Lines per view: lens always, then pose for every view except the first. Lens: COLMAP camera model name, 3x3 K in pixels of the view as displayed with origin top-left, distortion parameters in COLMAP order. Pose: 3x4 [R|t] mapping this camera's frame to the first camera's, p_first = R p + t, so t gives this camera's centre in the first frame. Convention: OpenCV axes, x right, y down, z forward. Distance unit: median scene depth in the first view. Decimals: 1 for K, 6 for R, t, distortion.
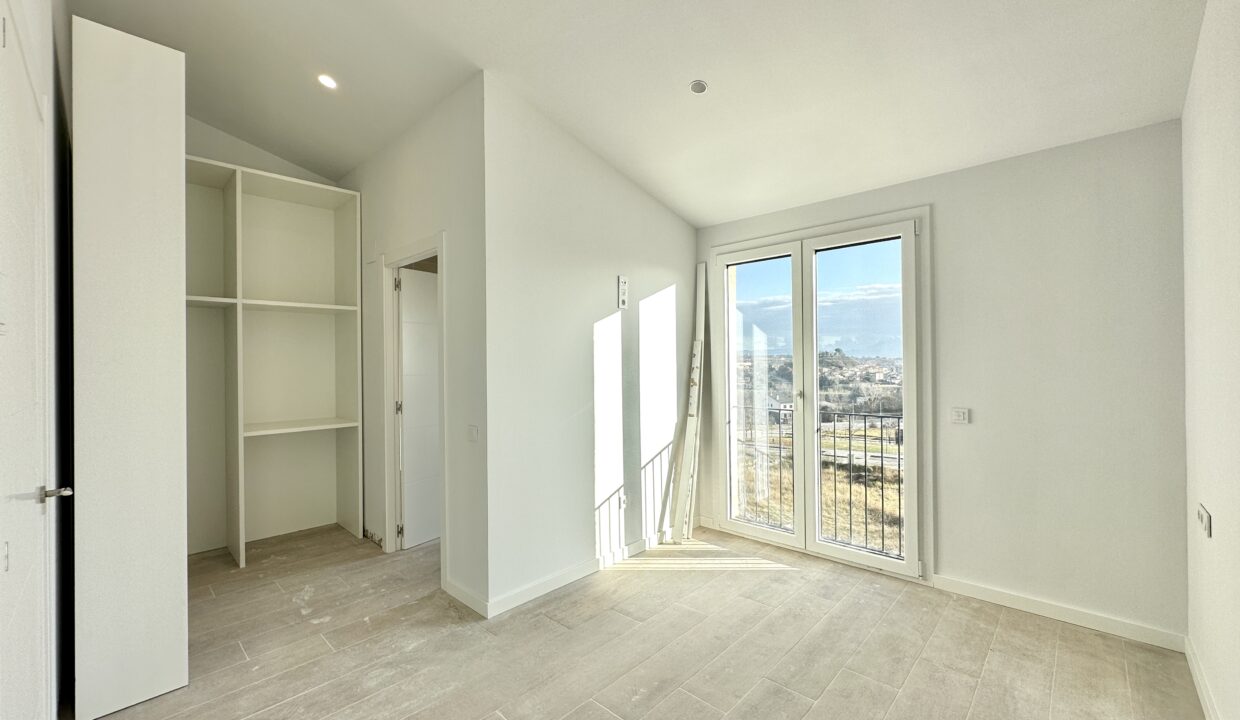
lens RADIAL K [[492.9, 0, 618.7], [0, 492.9, 361.5], [0, 0, 1]] dist [-0.002092, 0.000011]
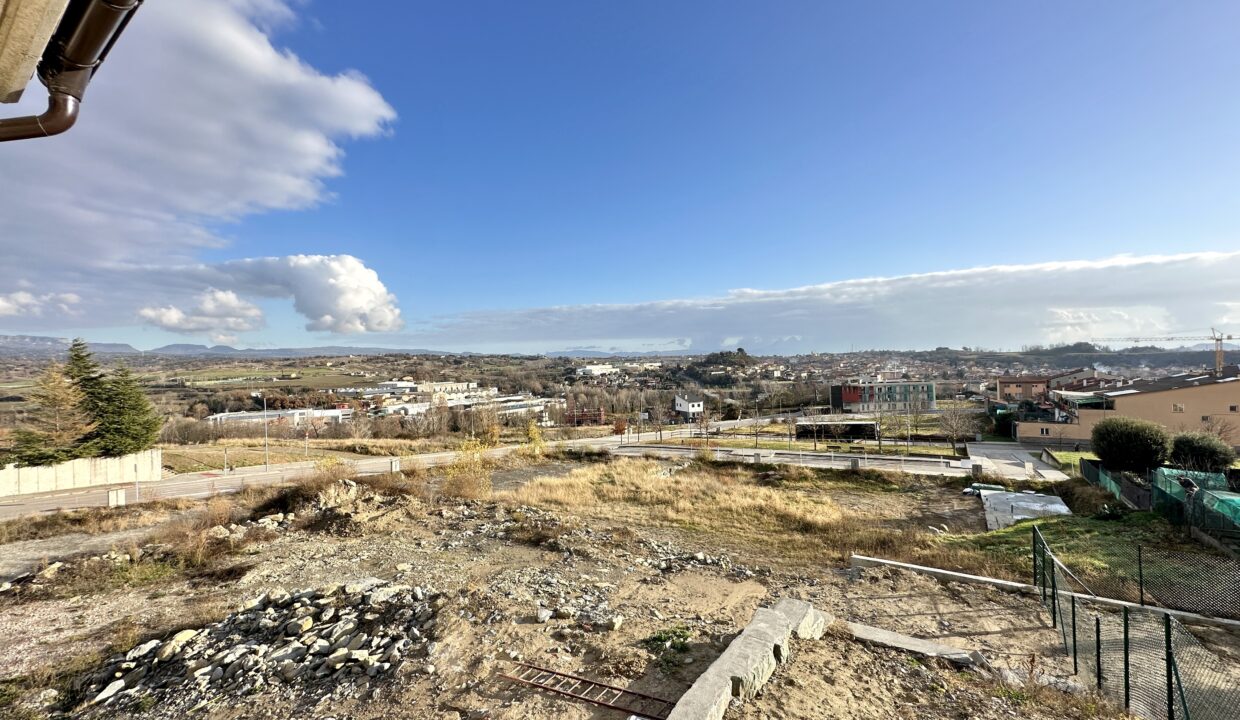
lens RADIAL K [[493.8, 0, 618.9], [0, 493.8, 361.3], [0, 0, 1]] dist [-0.002210, -0.000317]
pose [[0.984033, -0.017787, 0.177093, 0.365251], [0.018599, 0.999823, -0.002926, 0.000737], [-0.177010, 0.006173, 0.984190, 1.084821]]
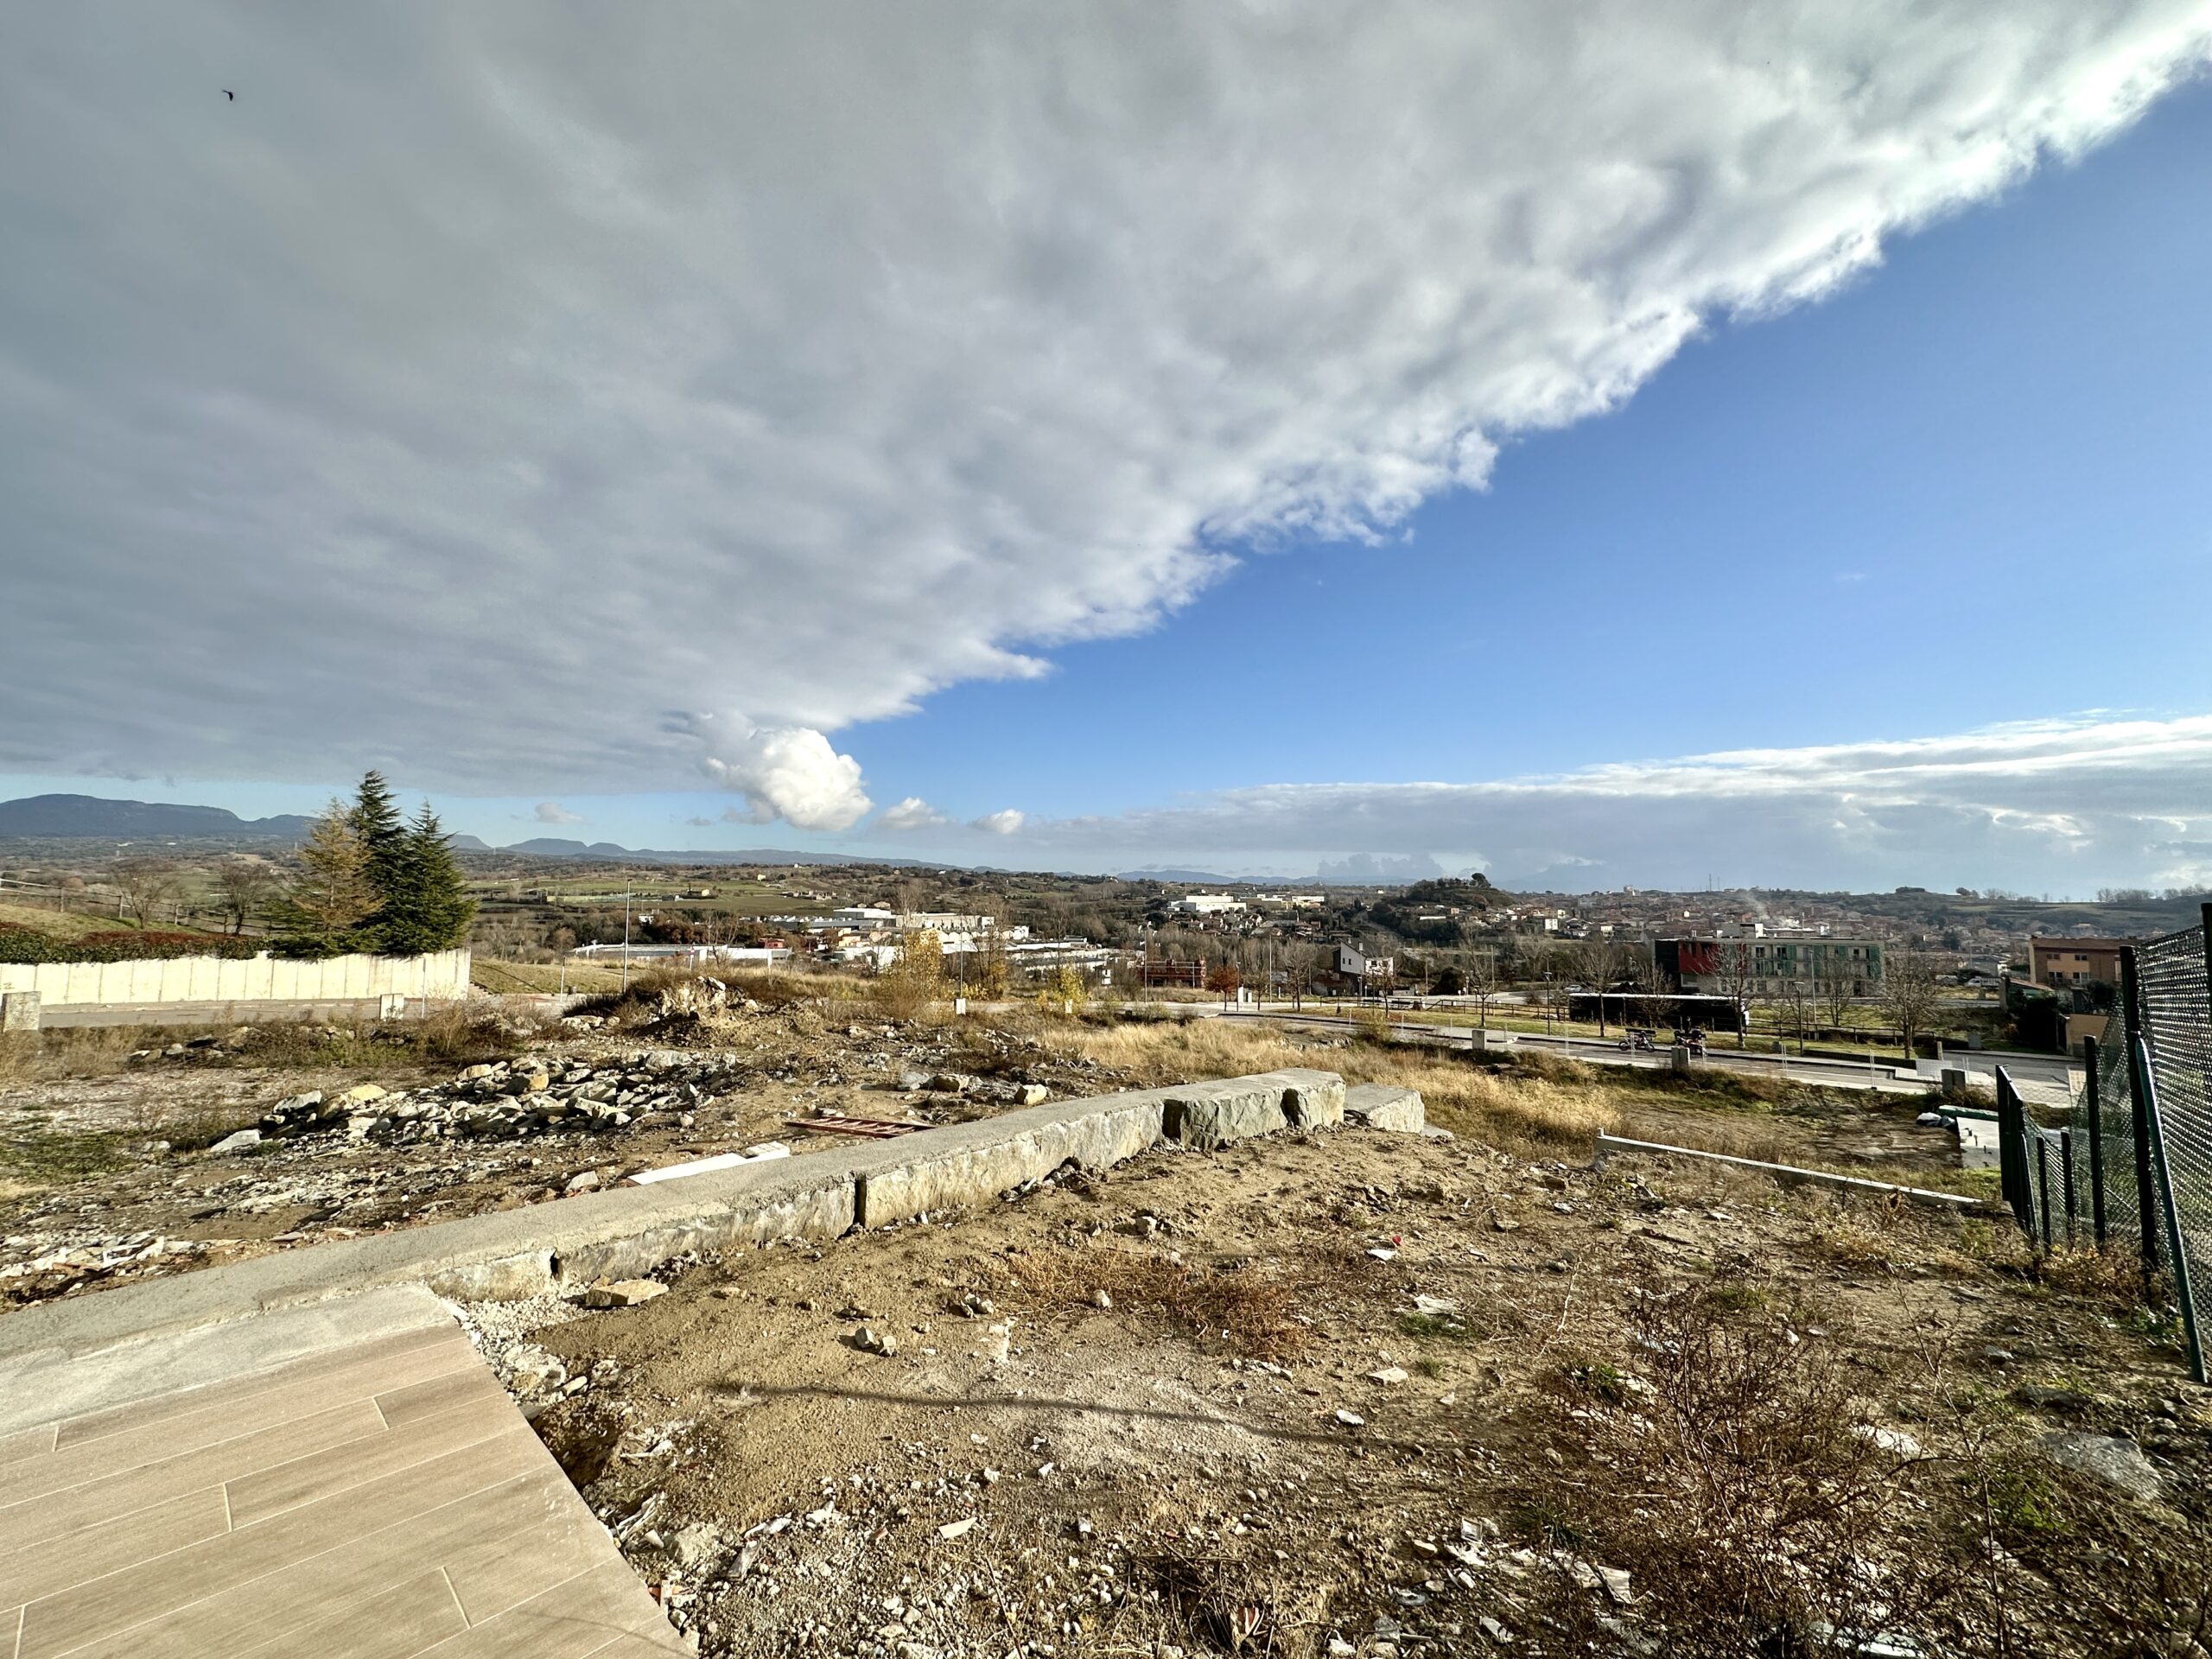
lens RADIAL K [[880.5, 0, 1103.9], [0, 880.5, 829.7], [0, 0, 1]] dist [-0.003888, 0.001107]
pose [[0.999665, 0.020962, 0.015160, 0.965305], [-0.019834, 0.997272, -0.071098, 0.840967], [-0.016609, 0.070774, 0.997354, 1.134449]]
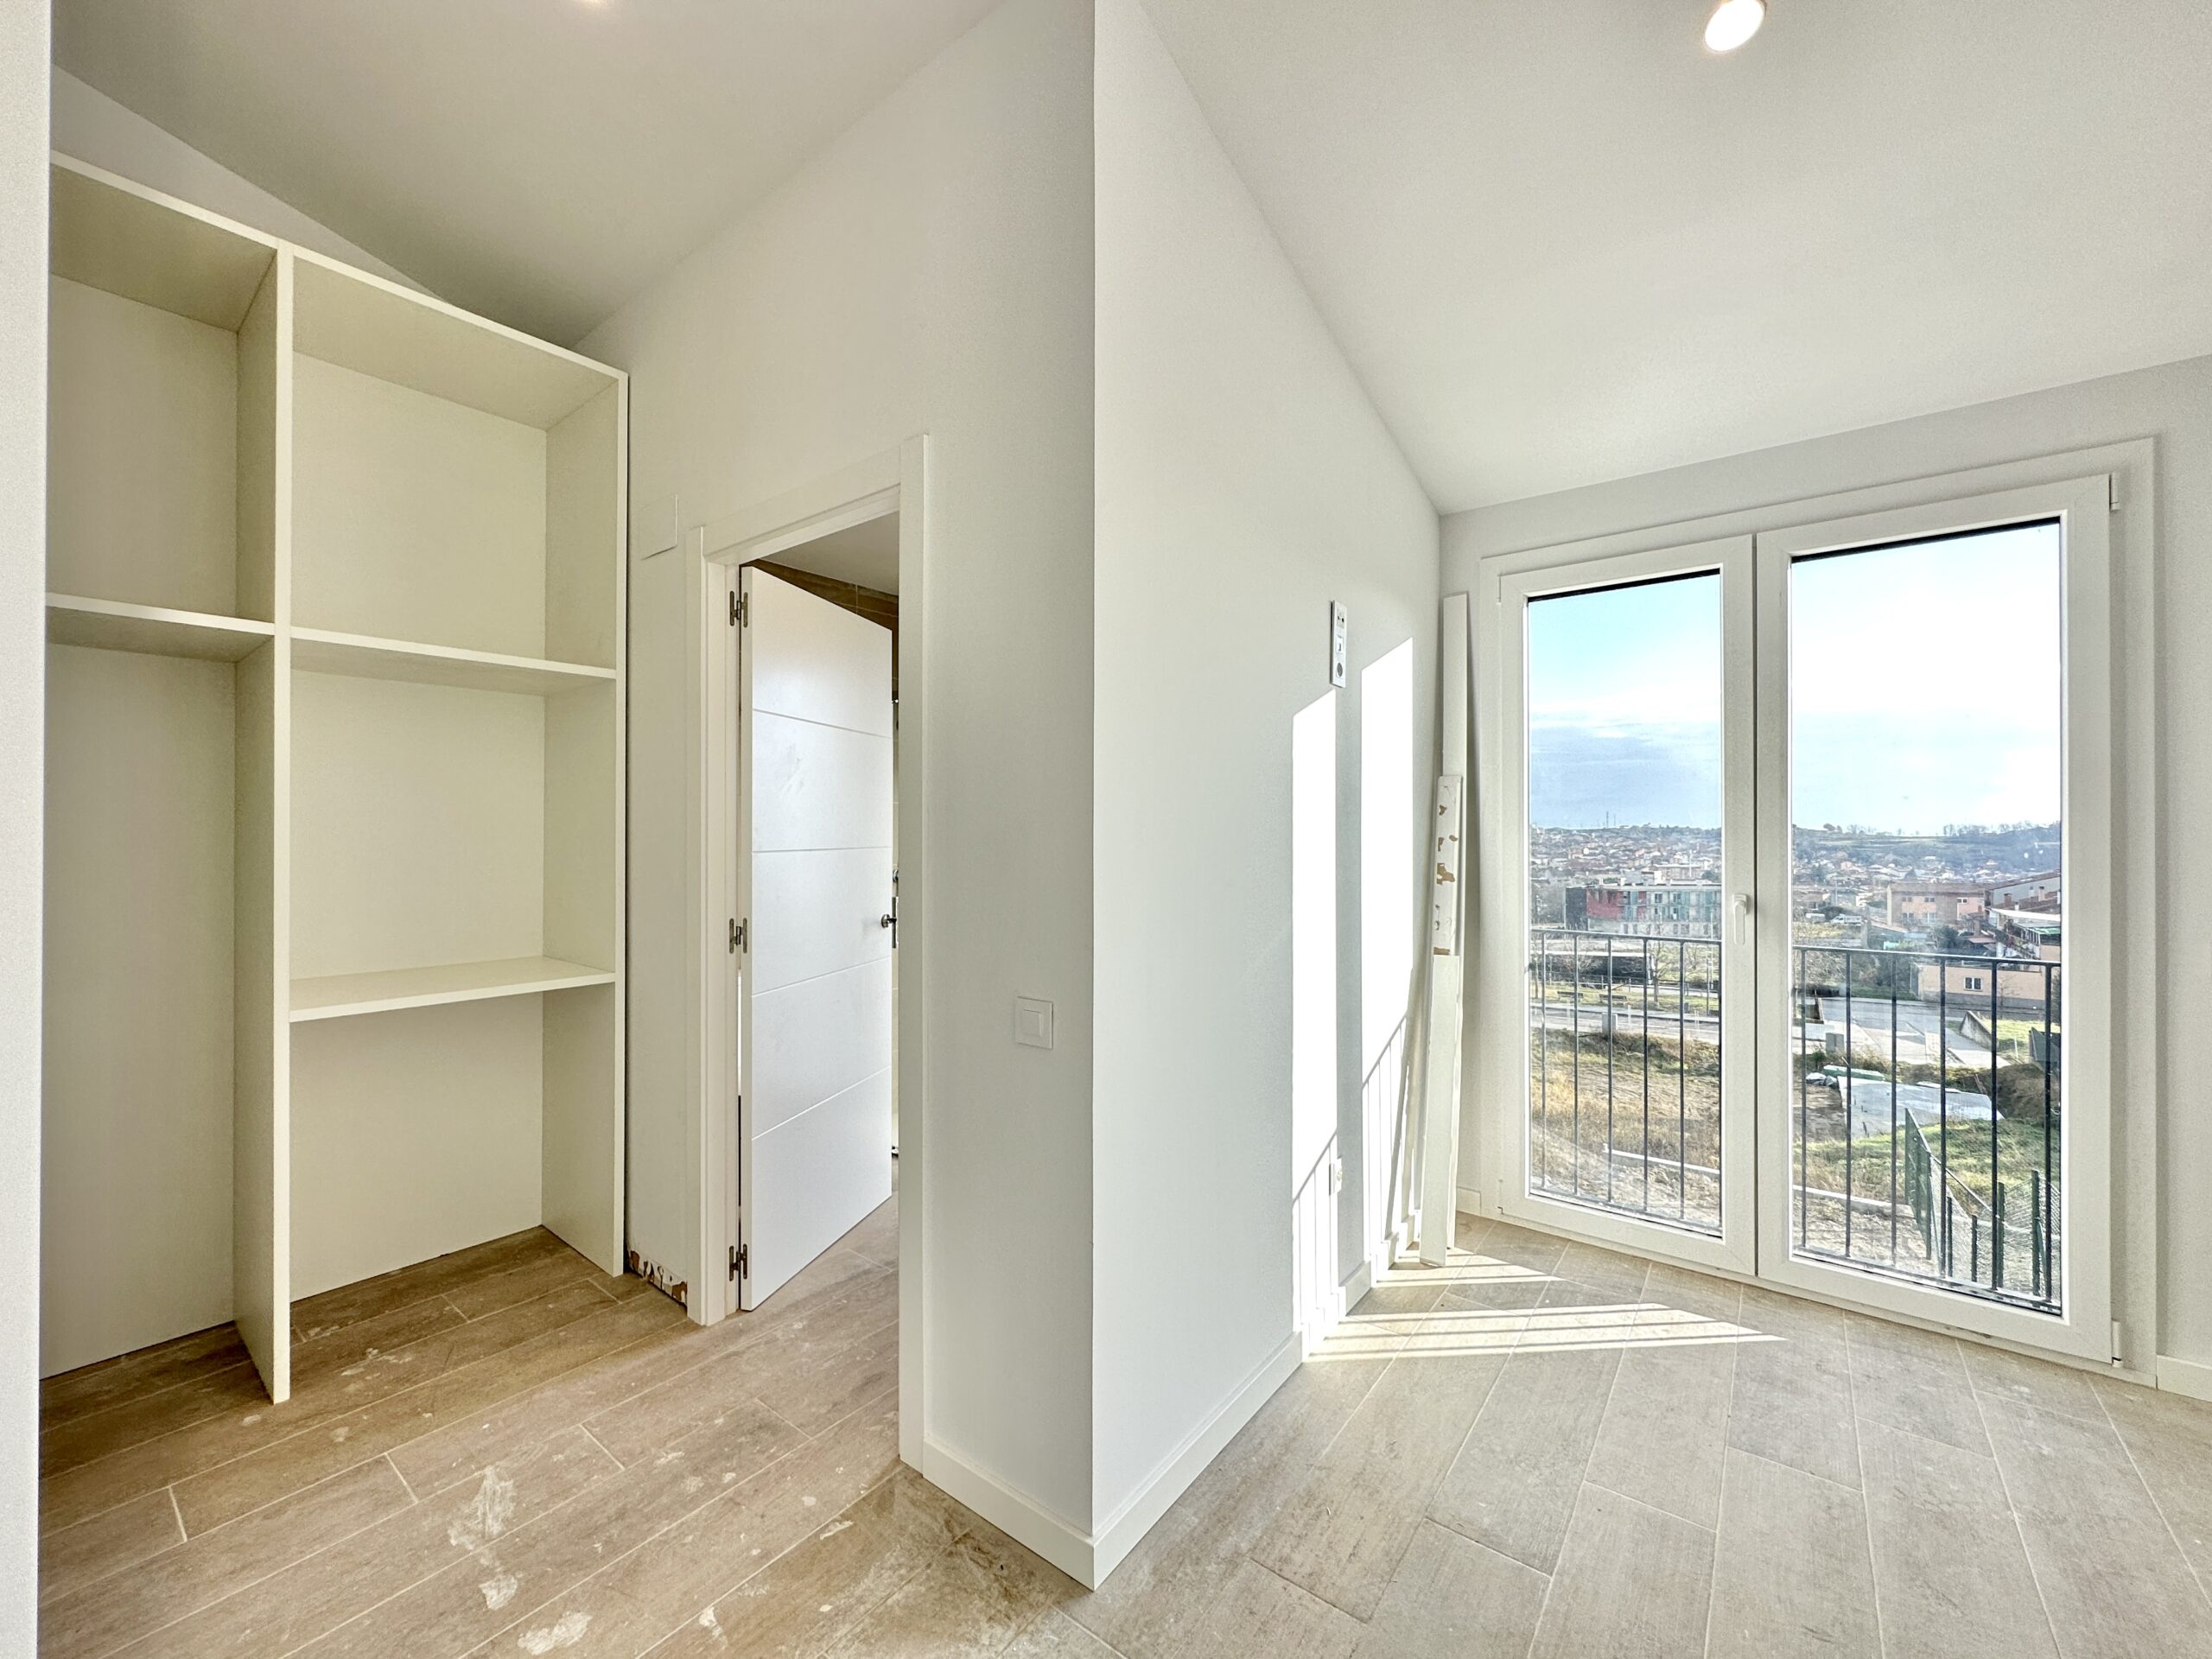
lens RADIAL K [[880.5, 0, 1103.9], [0, 880.5, 829.7], [0, 0, 1]] dist [-0.003888, 0.001107]
pose [[0.994925, 0.011275, 0.099986, -0.240661], [-0.010868, 0.999930, -0.004609, 0.013197], [-0.100031, 0.003499, 0.994978, 0.308379]]
